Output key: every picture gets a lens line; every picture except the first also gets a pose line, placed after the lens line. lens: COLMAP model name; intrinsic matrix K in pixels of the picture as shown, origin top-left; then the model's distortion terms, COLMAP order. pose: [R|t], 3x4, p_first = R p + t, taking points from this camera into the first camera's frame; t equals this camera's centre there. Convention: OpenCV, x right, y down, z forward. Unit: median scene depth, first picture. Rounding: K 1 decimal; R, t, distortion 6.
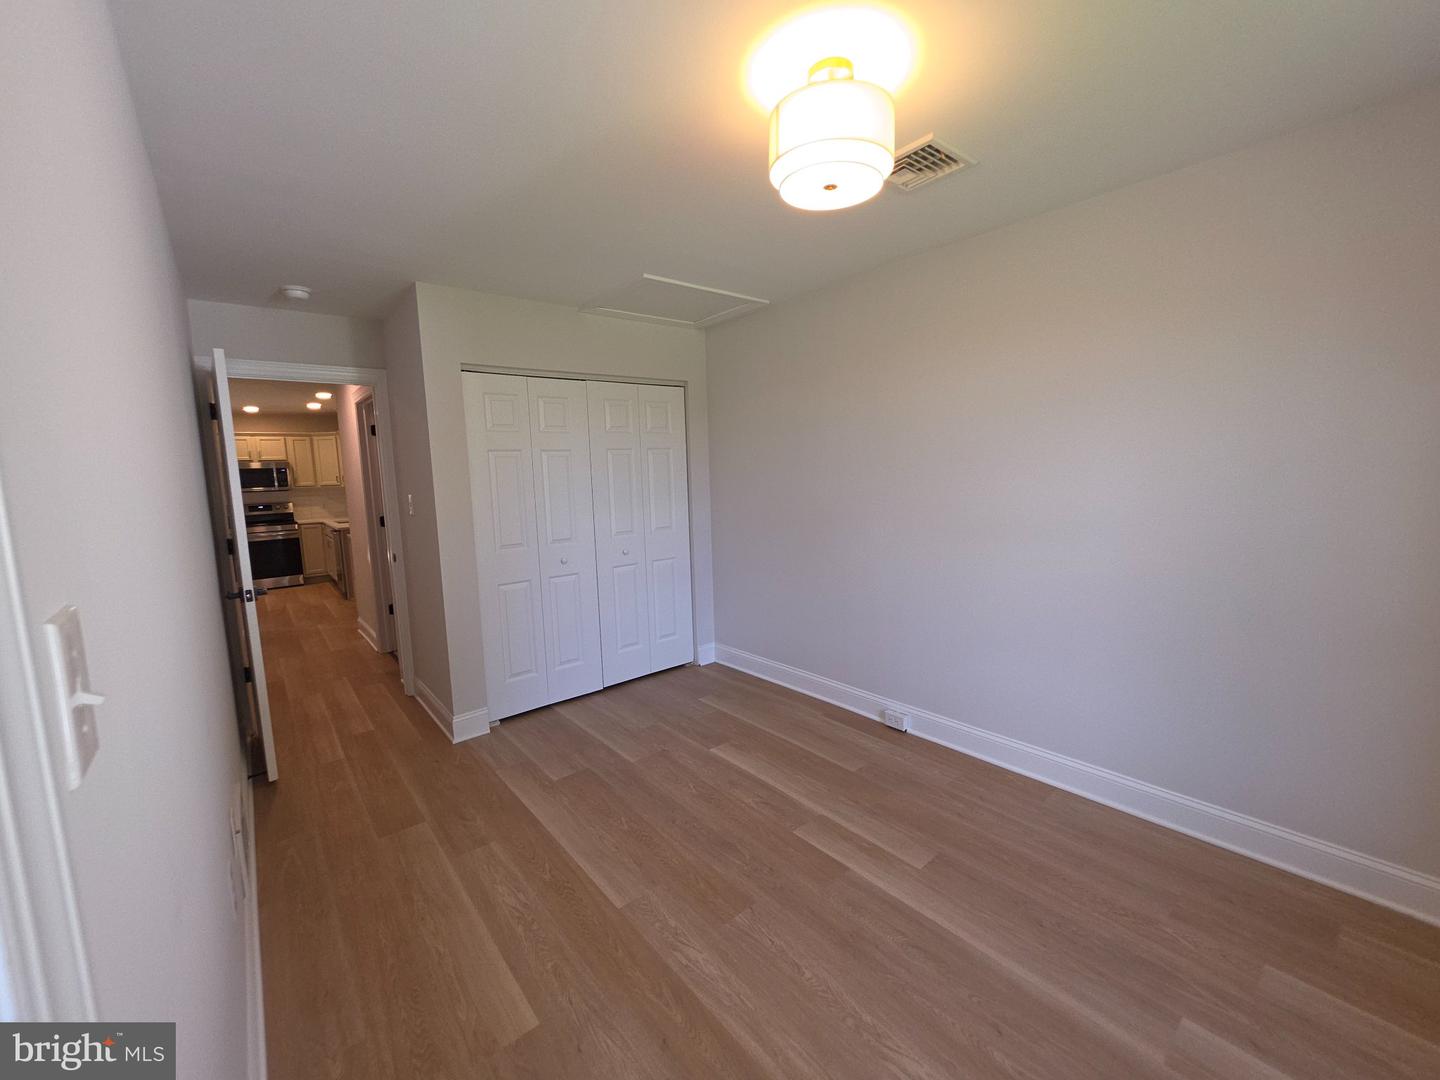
lens RADIAL K [[579.0, 0, 726.0], [0, 579.0, 534.8], [0, 0, 1]] dist [-0.003645, -0.000067]
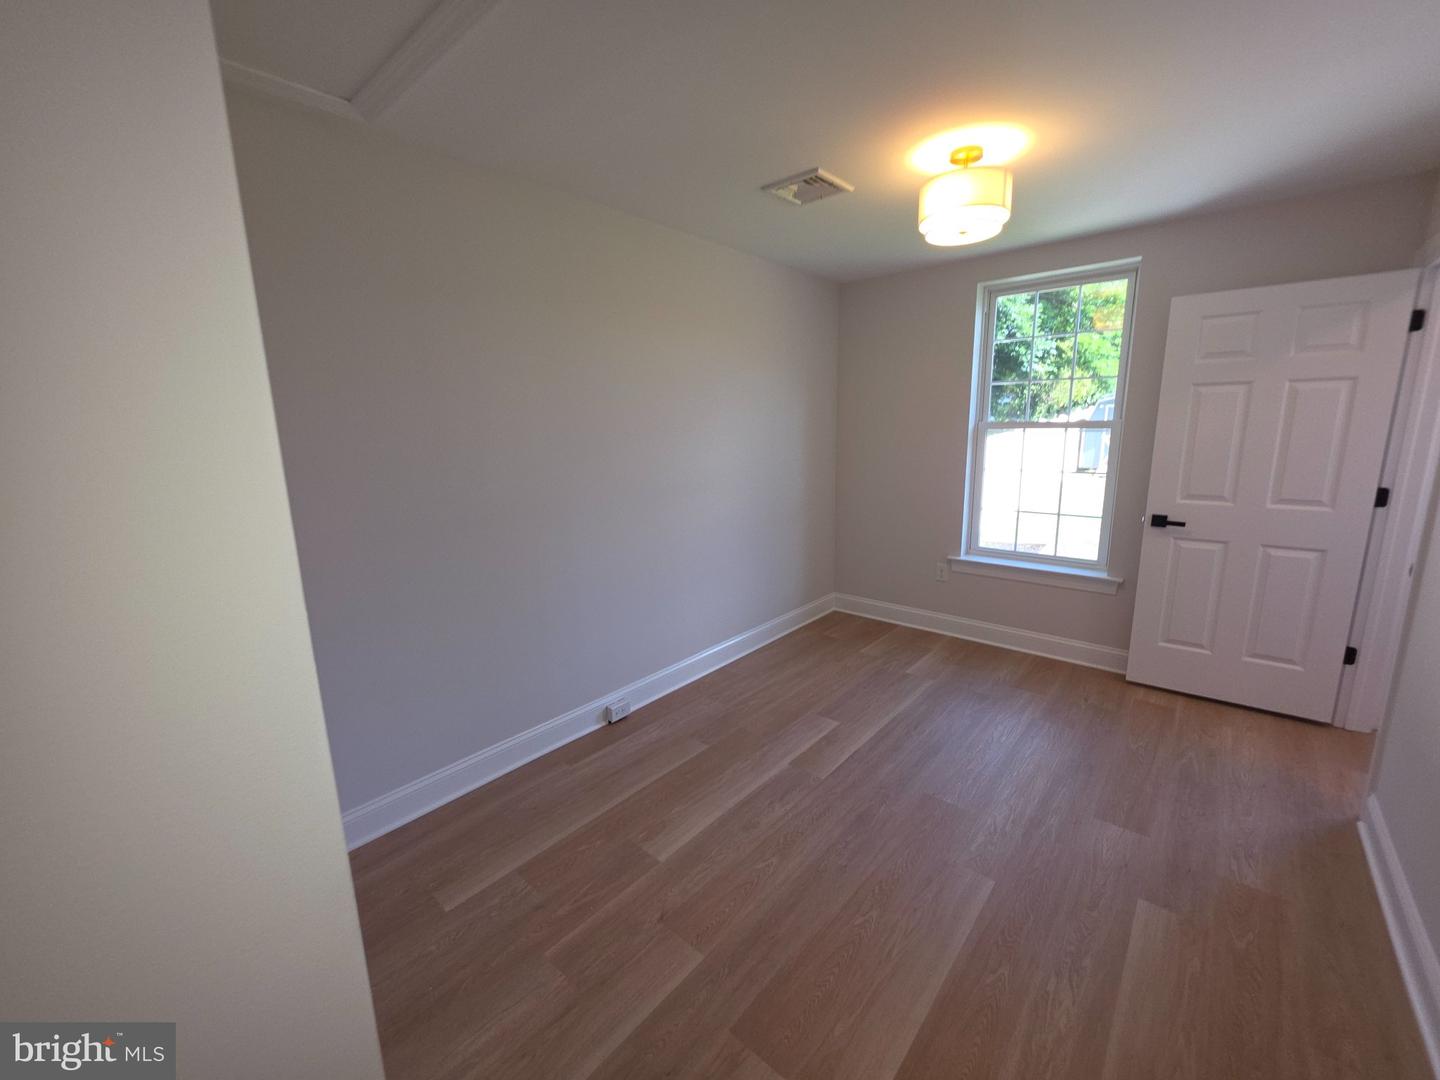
lens RADIAL K [[579.0, 0, 726.0], [0, 579.0, 534.8], [0, 0, 1]] dist [-0.003645, -0.000067]
pose [[-0.154811, -0.151938, 0.976191, -0.755046], [0.139570, 0.974830, 0.173860, -0.117138], [-0.978036, 0.163162, -0.129708, 1.142337]]
